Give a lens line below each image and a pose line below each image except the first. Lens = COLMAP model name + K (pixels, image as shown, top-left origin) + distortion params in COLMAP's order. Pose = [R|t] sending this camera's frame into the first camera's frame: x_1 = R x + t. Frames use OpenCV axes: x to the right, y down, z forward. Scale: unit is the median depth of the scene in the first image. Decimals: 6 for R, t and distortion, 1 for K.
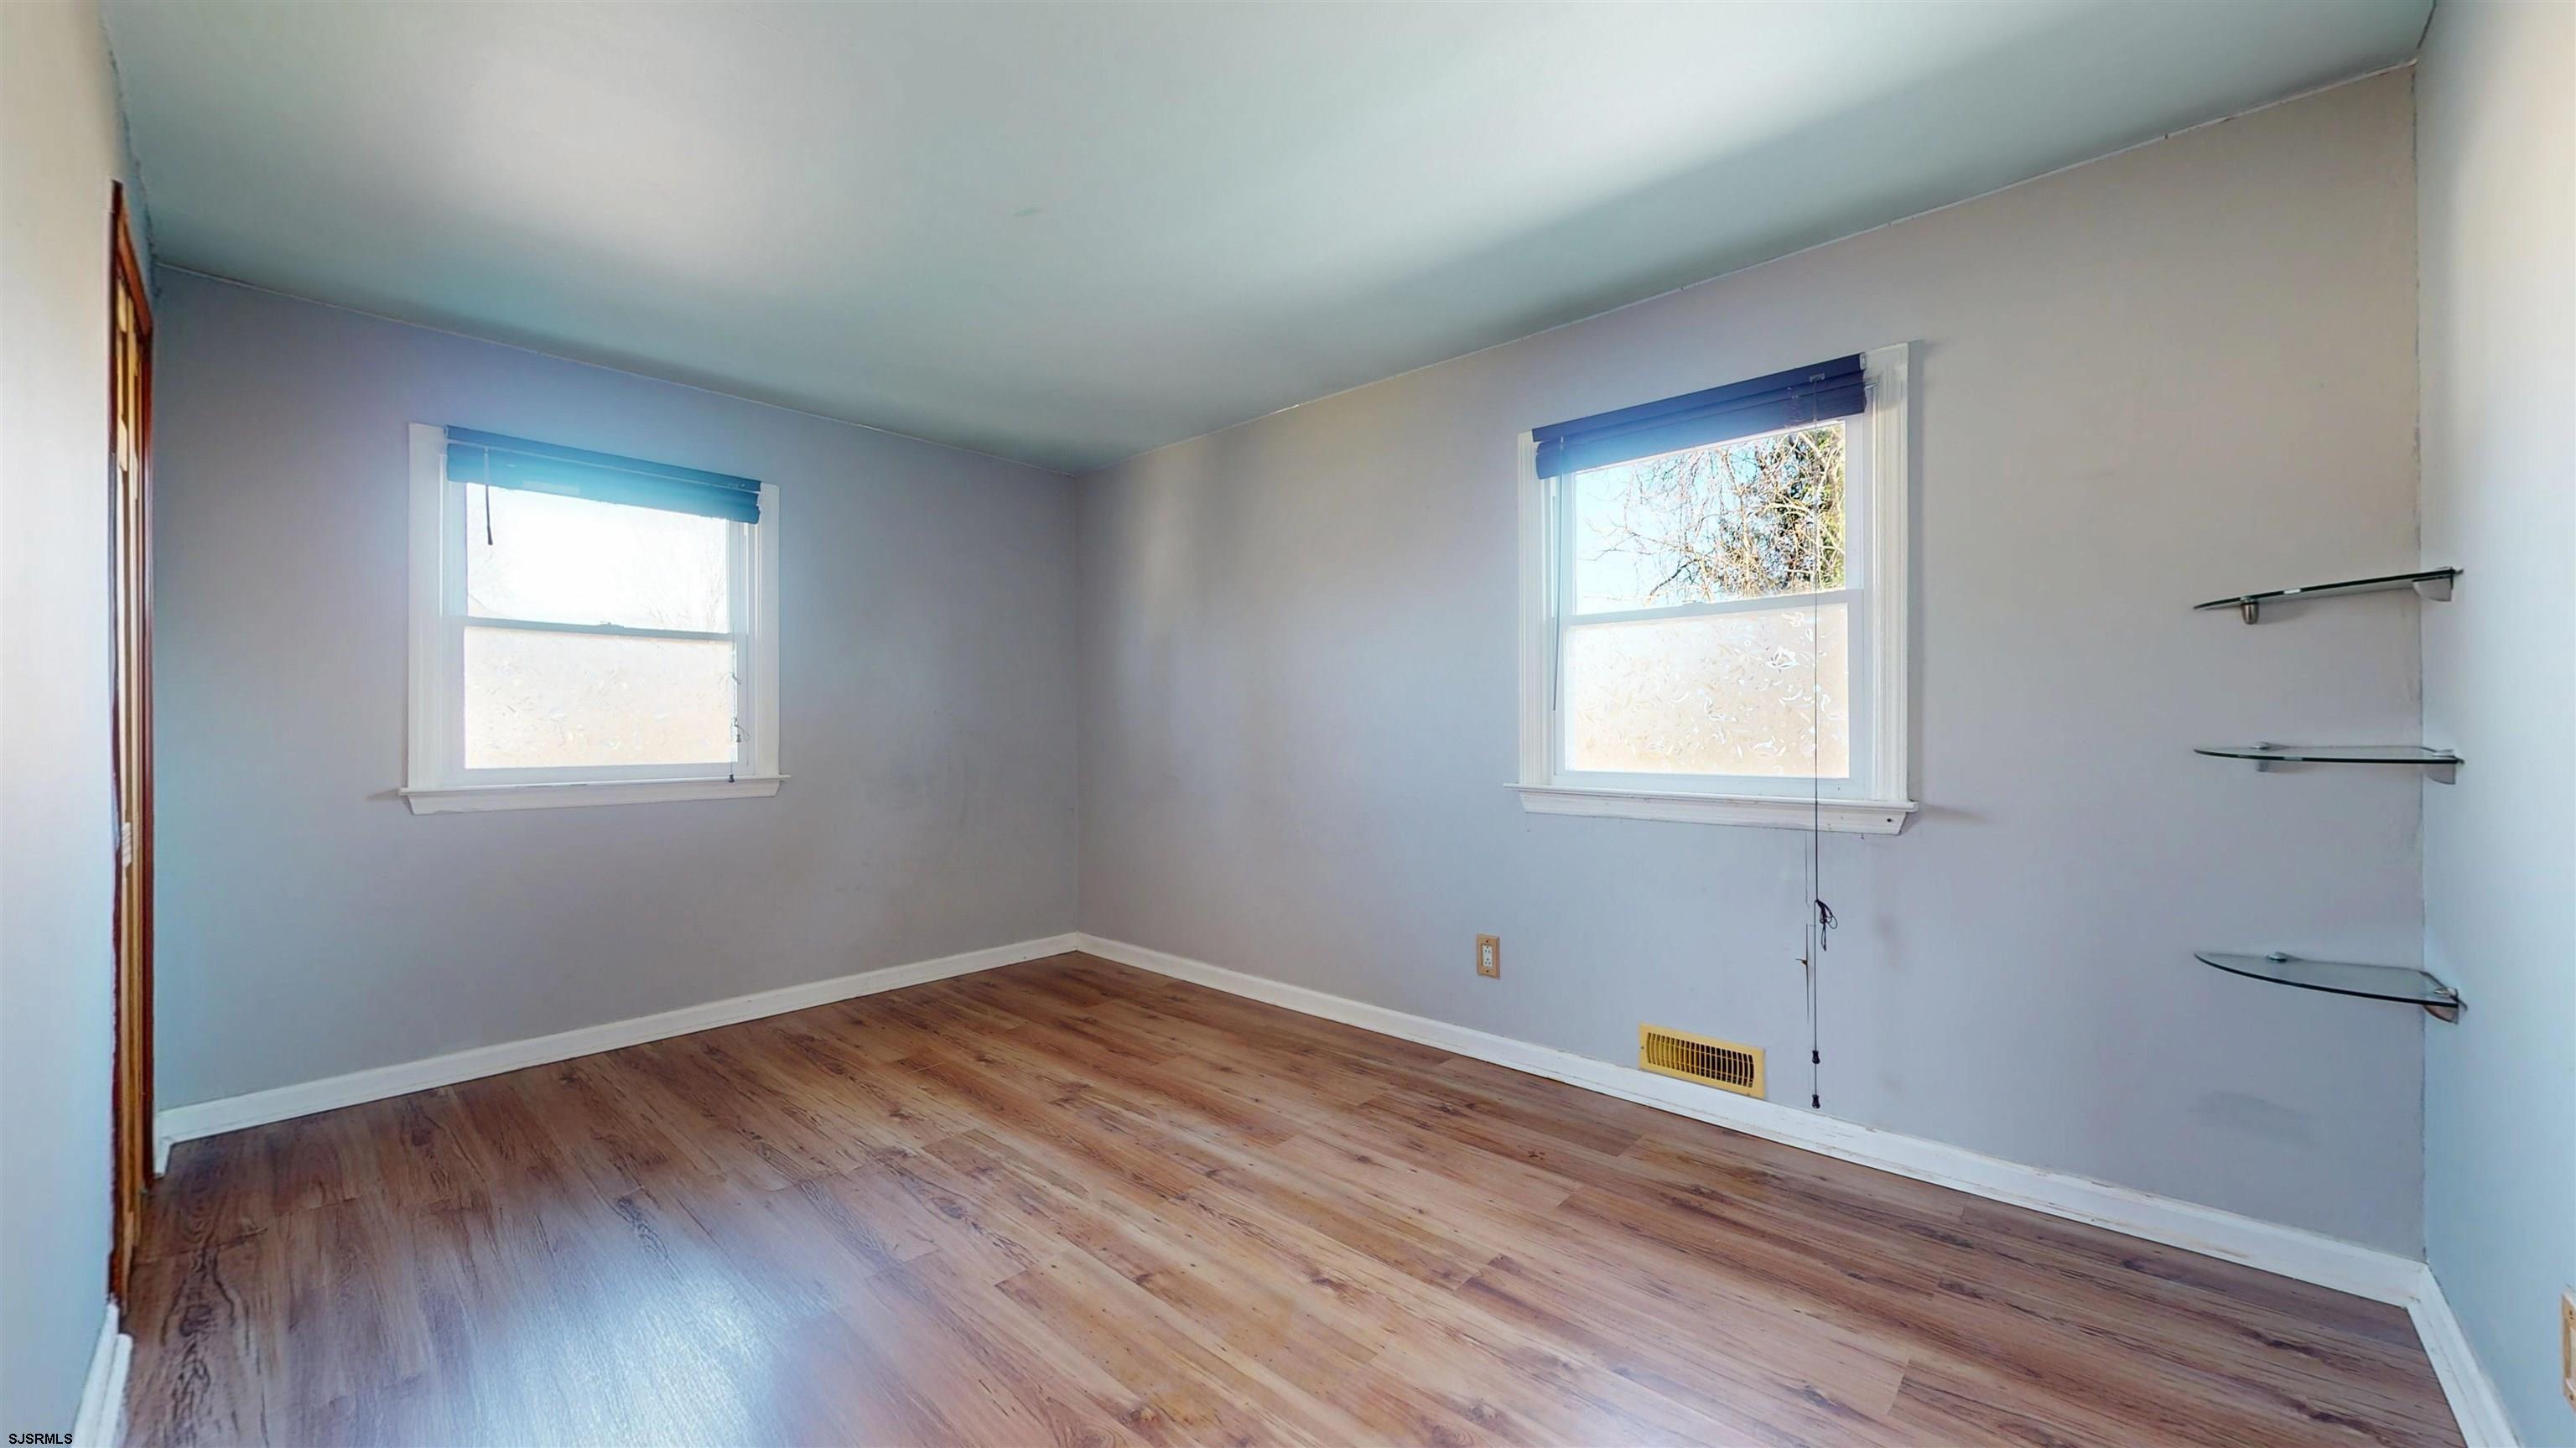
lens RADIAL K [[944.0, 0, 1282.7], [0, 944.0, 724.4], [0, 0, 1]] dist [0.000280, -0.000376]
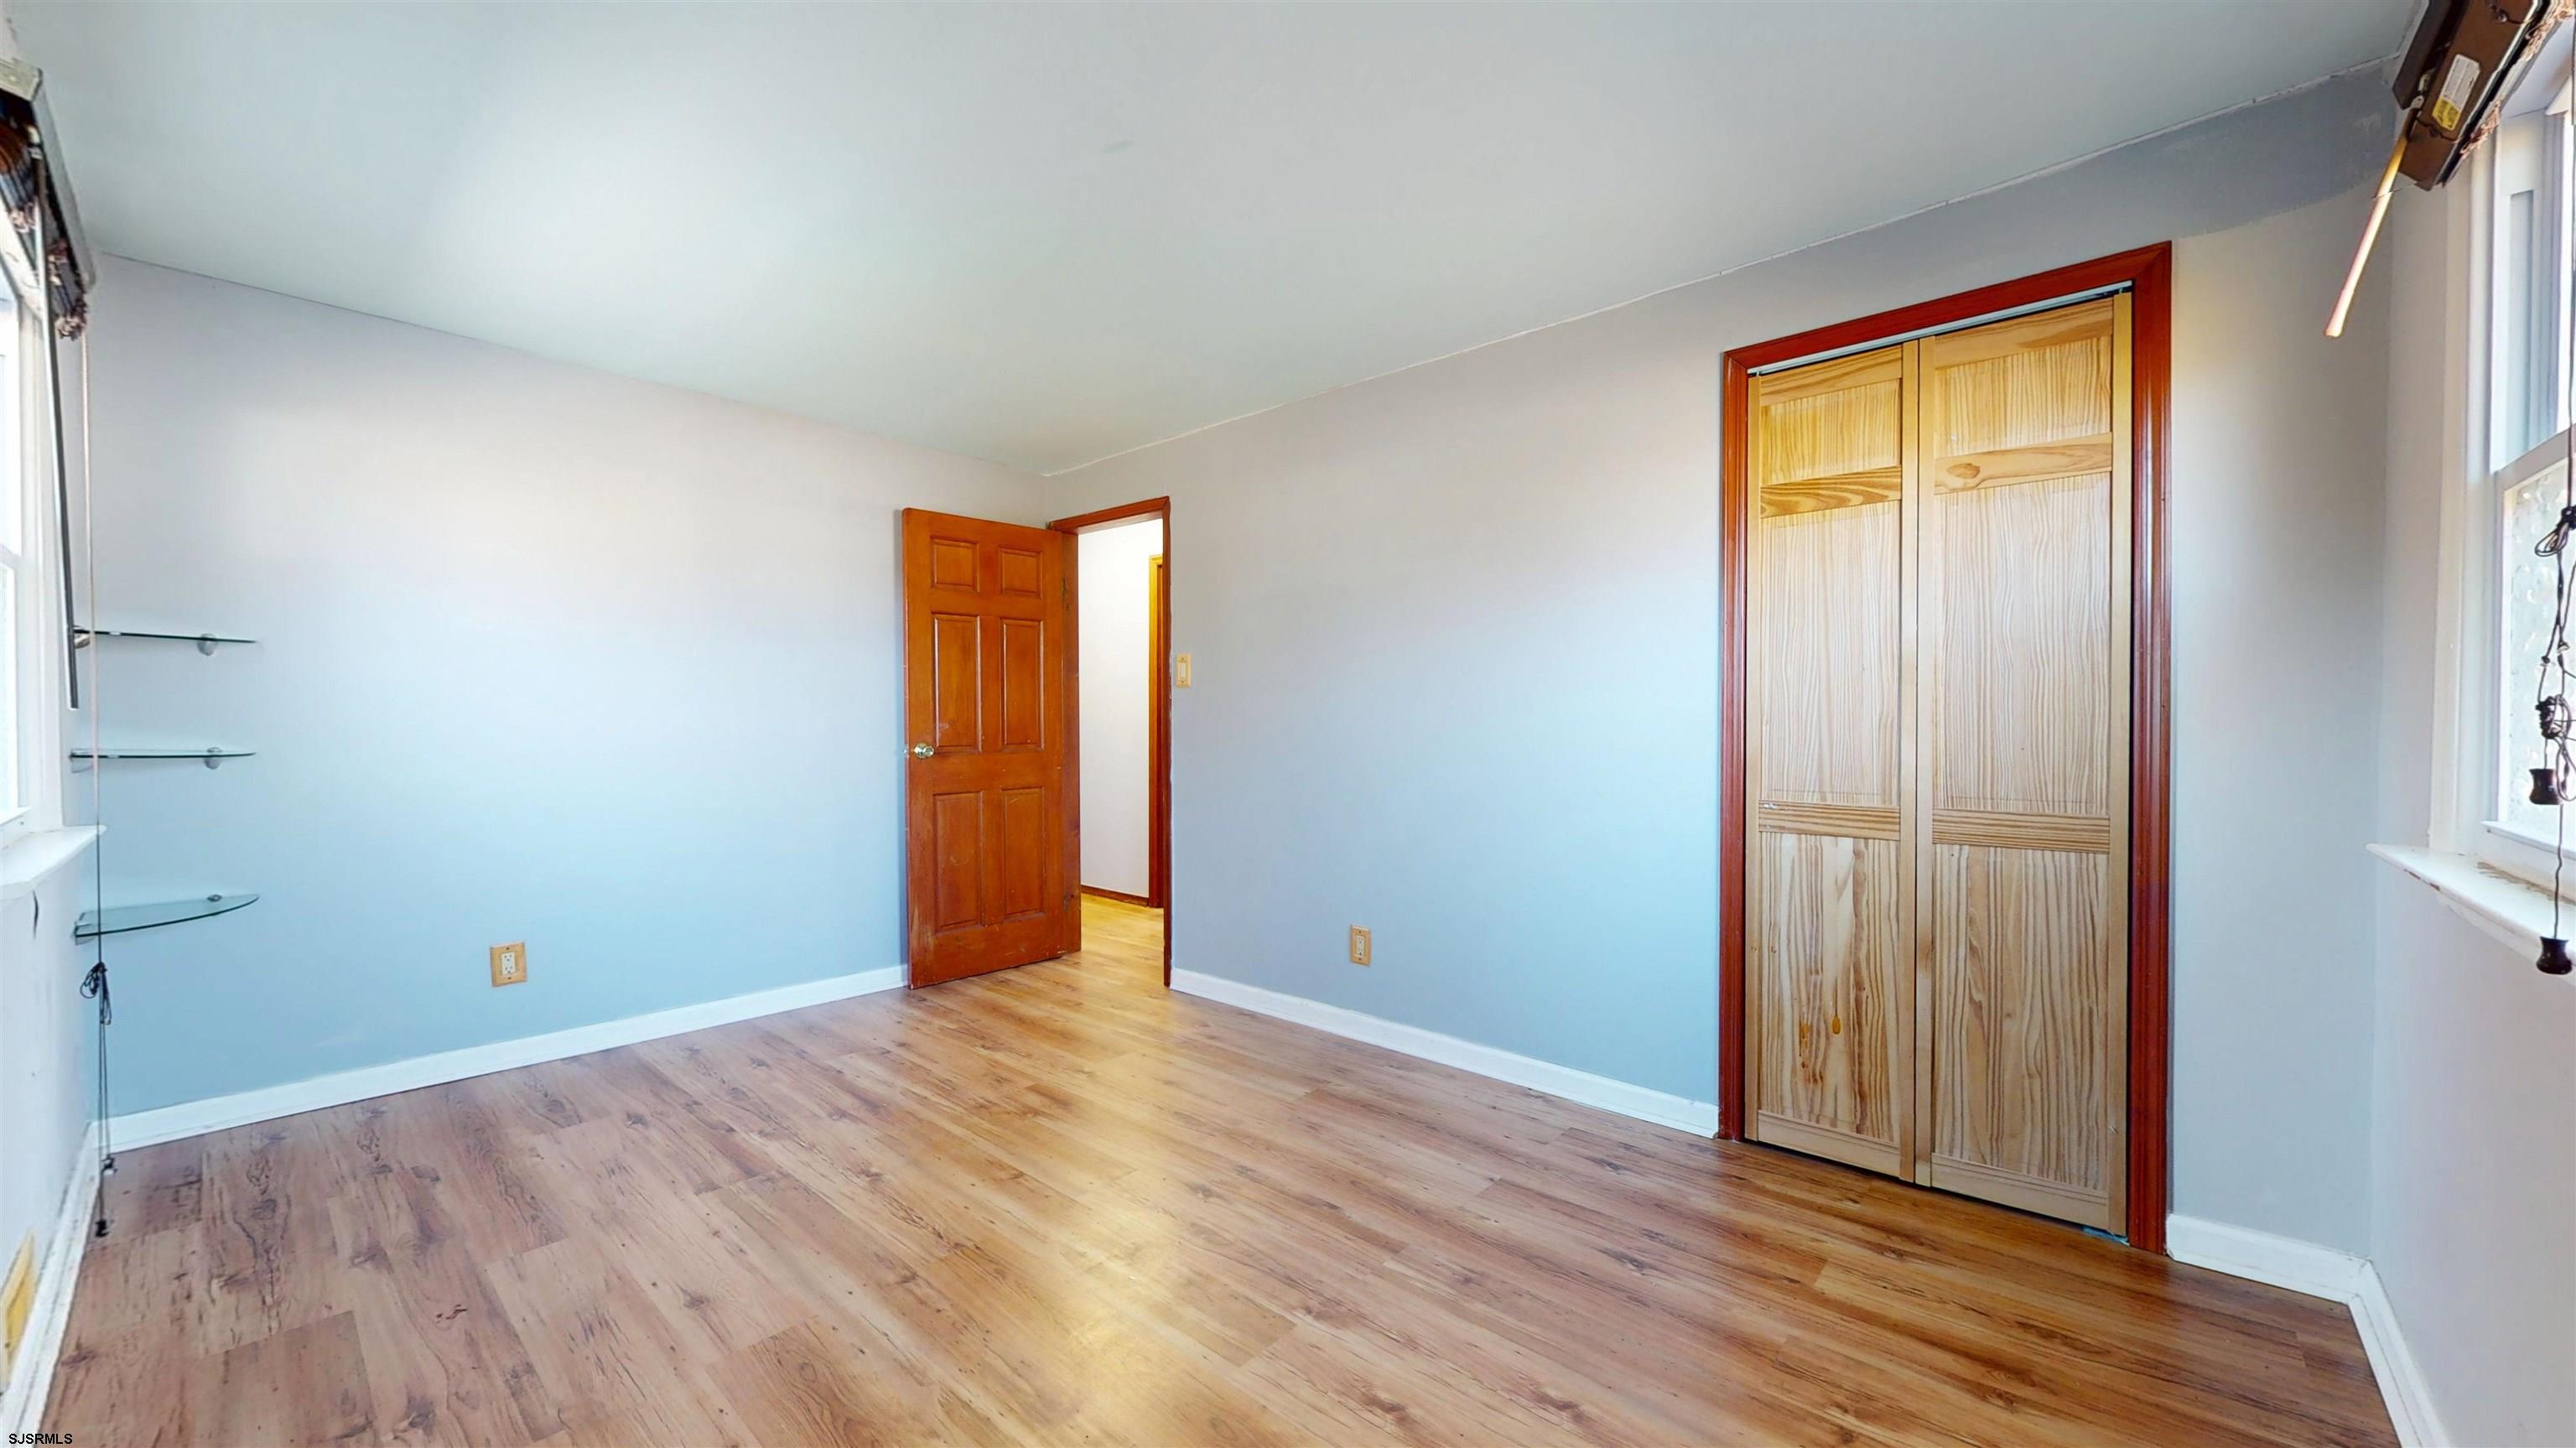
lens RADIAL K [[944.0, 0, 1293.1], [0, 944.0, 727.3], [0, 0, 1]] dist [0.000280, -0.000376]
pose [[-0.999591, 0.006009, -0.027964, -0.441367], [0.005775, 0.999948, 0.008420, -0.008404], [0.028013, 0.008256, -0.999573, 2.070573]]
